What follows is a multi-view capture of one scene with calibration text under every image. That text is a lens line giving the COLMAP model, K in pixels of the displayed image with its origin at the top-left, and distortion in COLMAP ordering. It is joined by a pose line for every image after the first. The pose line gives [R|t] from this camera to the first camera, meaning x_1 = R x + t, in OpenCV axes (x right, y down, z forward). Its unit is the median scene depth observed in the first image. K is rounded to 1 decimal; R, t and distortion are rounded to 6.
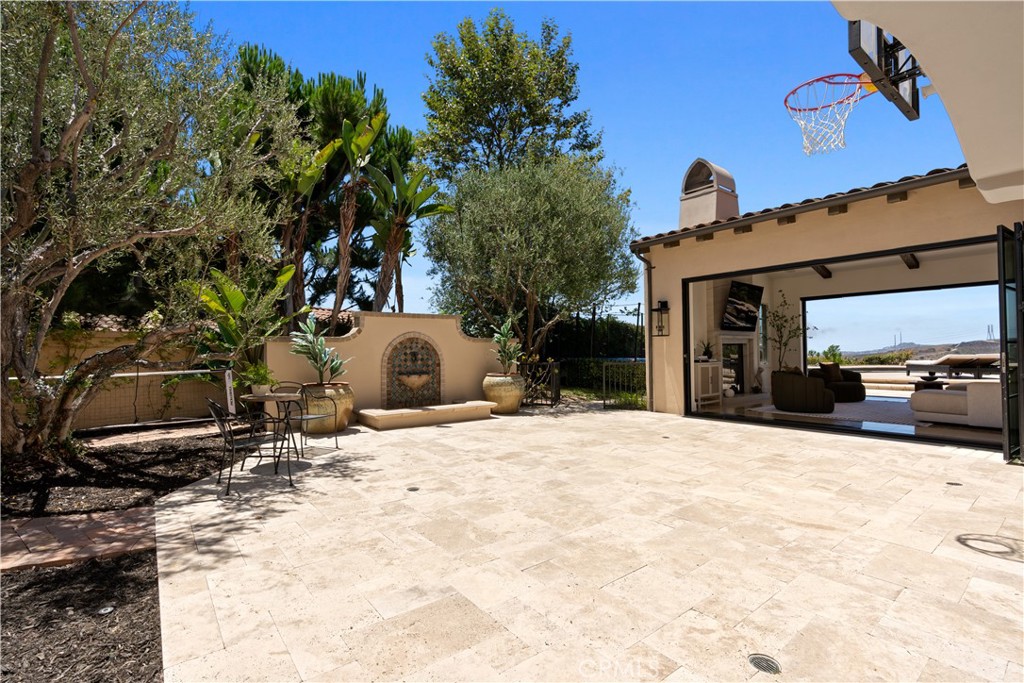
lens RADIAL K [[472.0, 0, 514.3], [0, 472.0, 347.4], [0, 0, 1]] dist [-0.001470, -0.000012]
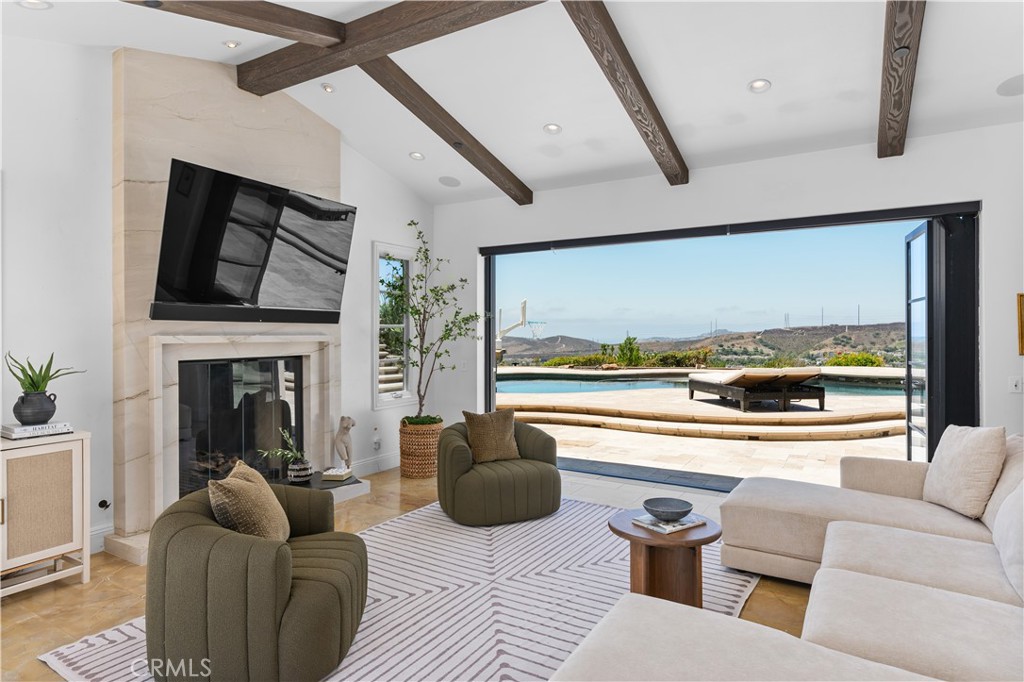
lens RADIAL K [[581.6, 0, 511.2], [0, 581.6, 337.2], [0, 0, 1]] dist [-0.003067, -0.000214]
pose [[0.939939, 0.007301, 0.341263, 0.462914], [-0.011022, 0.999899, 0.008967, -0.026498], [-0.341163, -0.012190, 0.939925, 0.488798]]
